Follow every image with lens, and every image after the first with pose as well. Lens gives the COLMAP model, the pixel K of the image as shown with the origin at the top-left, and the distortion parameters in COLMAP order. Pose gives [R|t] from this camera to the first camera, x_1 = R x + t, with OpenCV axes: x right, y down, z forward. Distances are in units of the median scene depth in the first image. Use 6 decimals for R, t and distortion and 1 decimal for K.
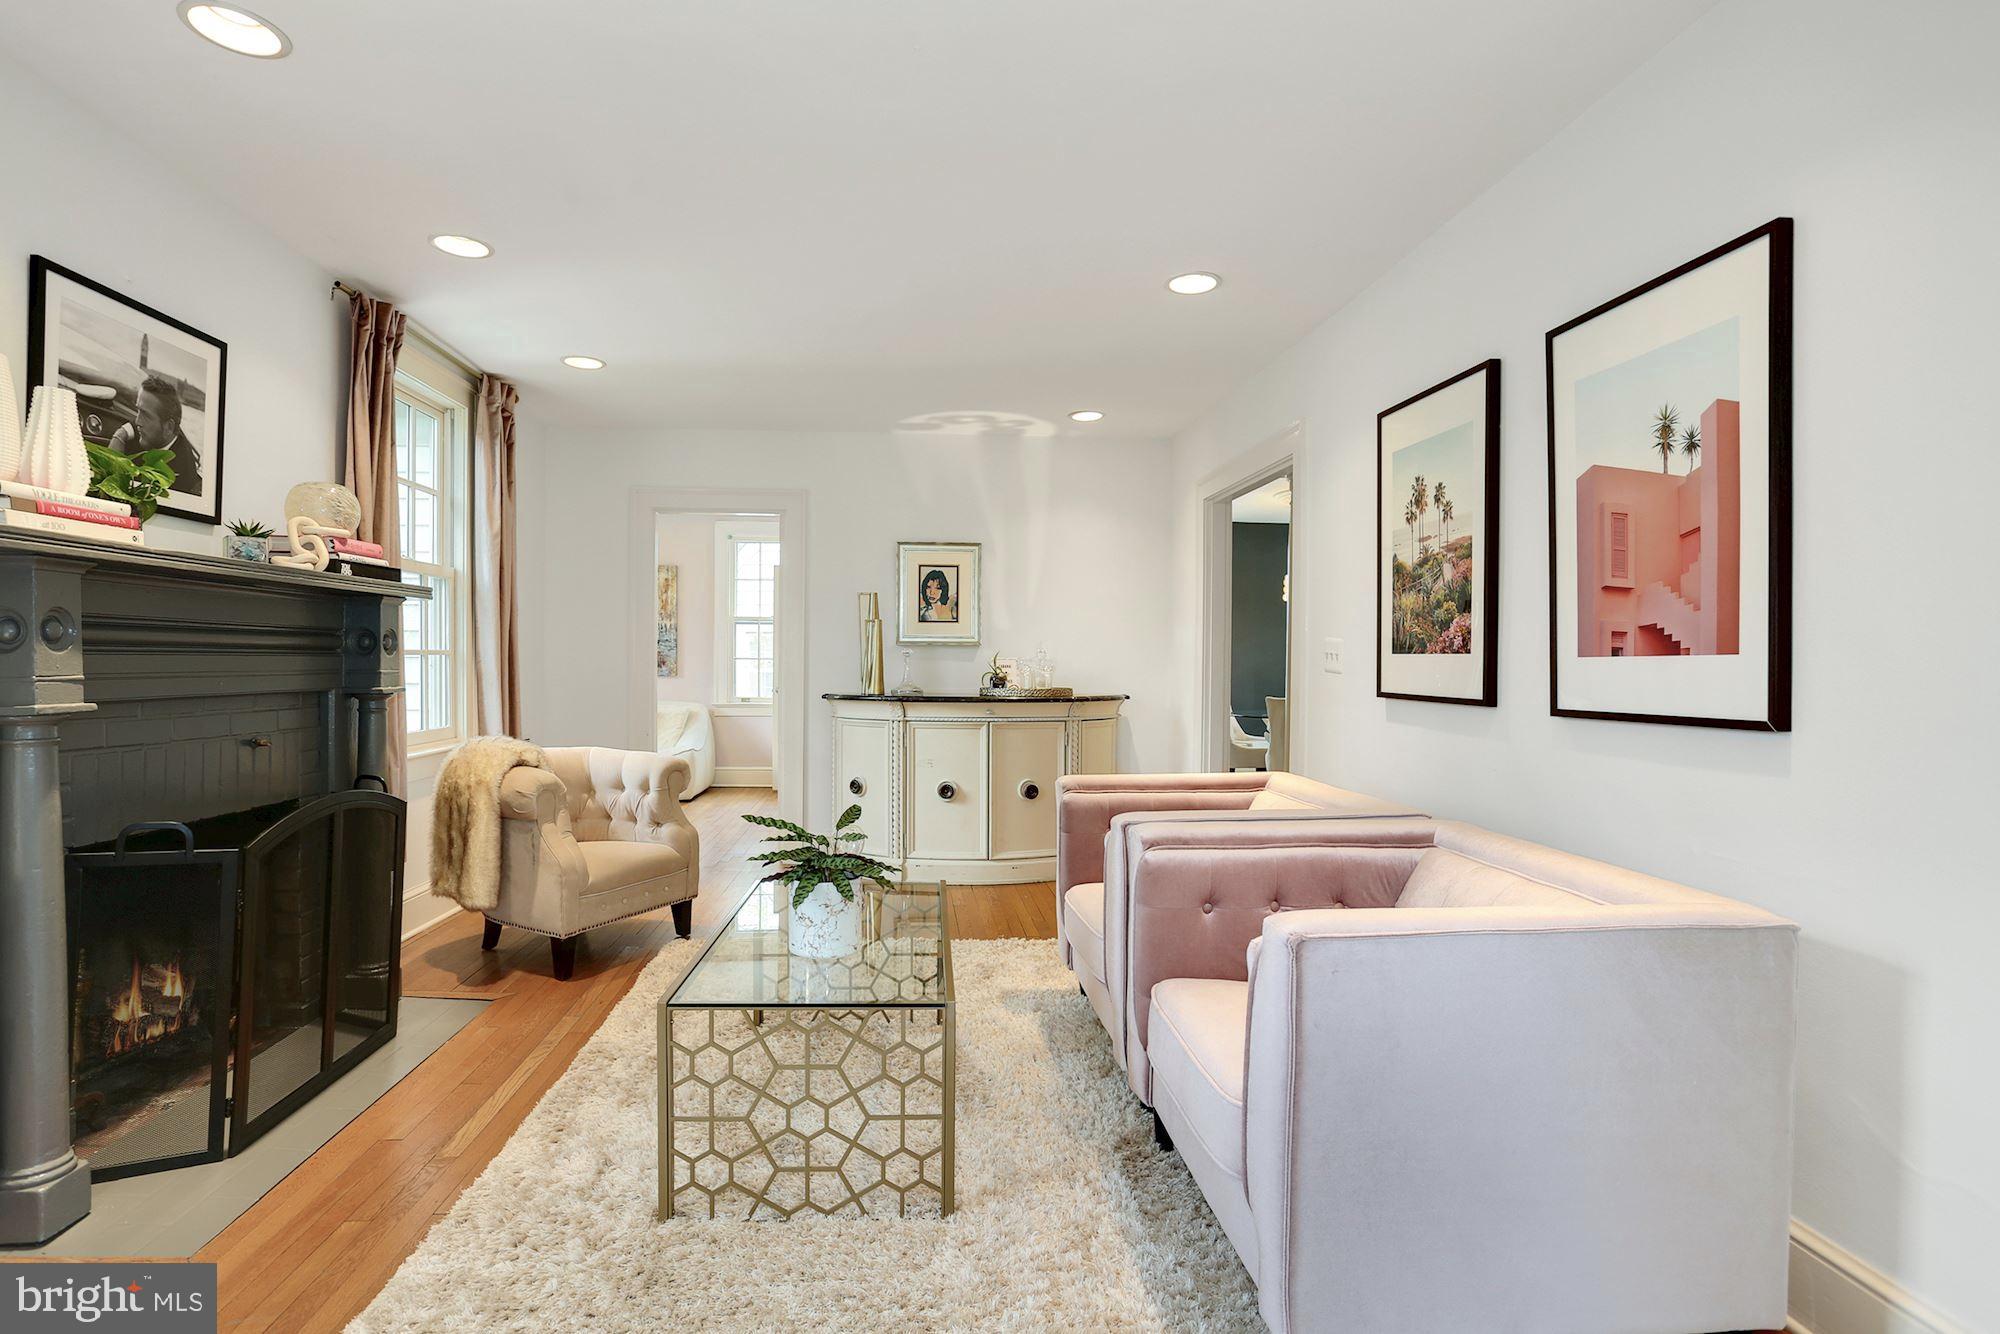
lens RADIAL K [[1021.8, 0, 971.5], [0, 1021.8, 665.5], [0, 0, 1]] dist [-0.033573, -0.000567]
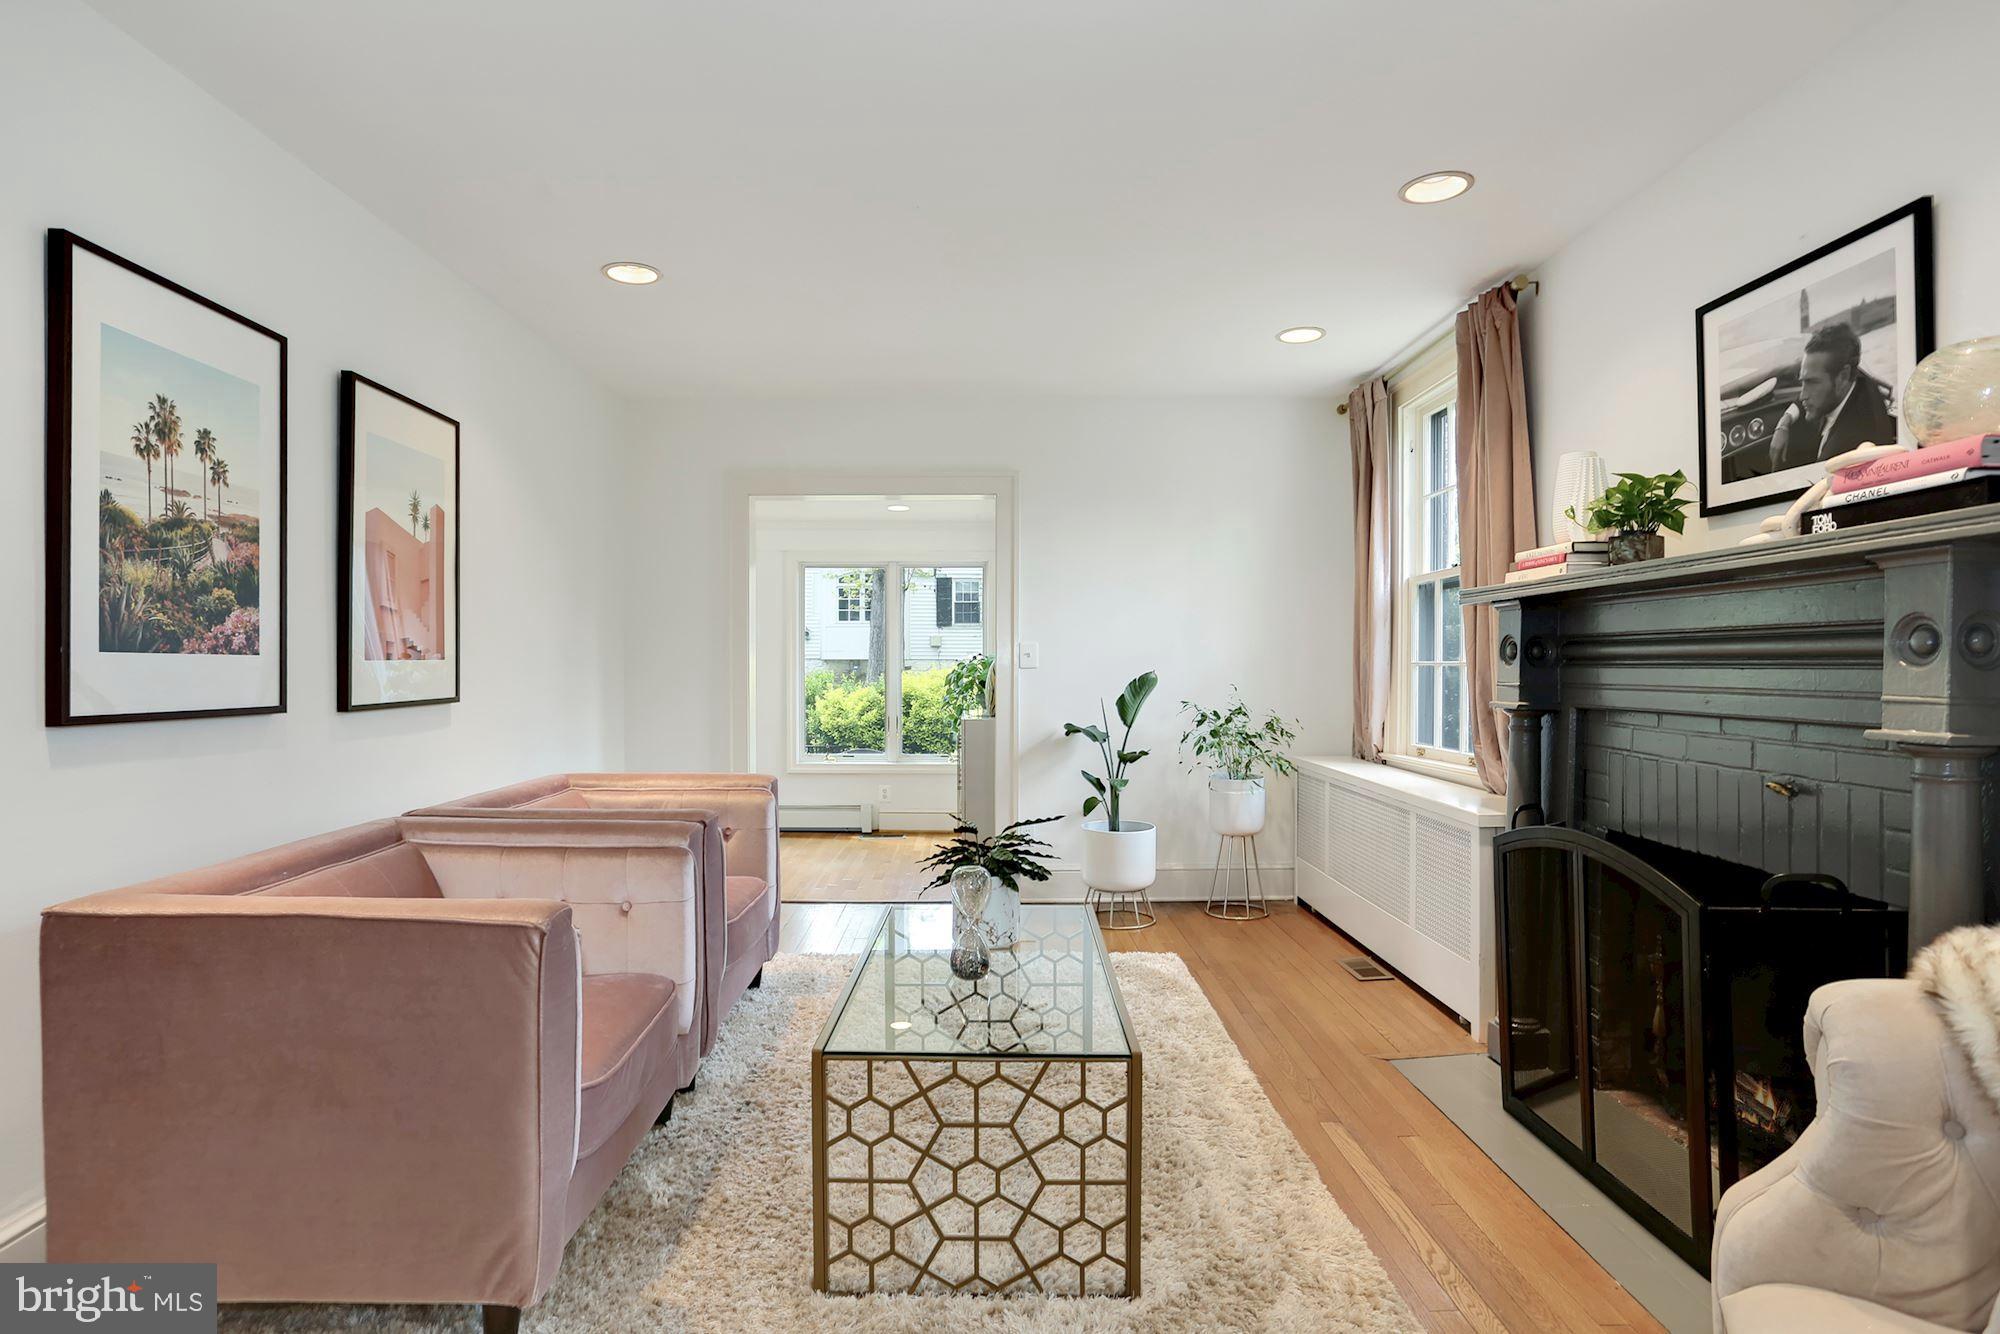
lens RADIAL K [[1021.8, 0, 971.5], [0, 1021.8, 665.5], [0, 0, 1]] dist [-0.033573, -0.000567]
pose [[-0.996918, -0.007694, 0.078078, -0.174153], [-0.007277, 0.999958, 0.005626, -0.011333], [-0.078118, 0.005040, -0.996931, 1.731220]]
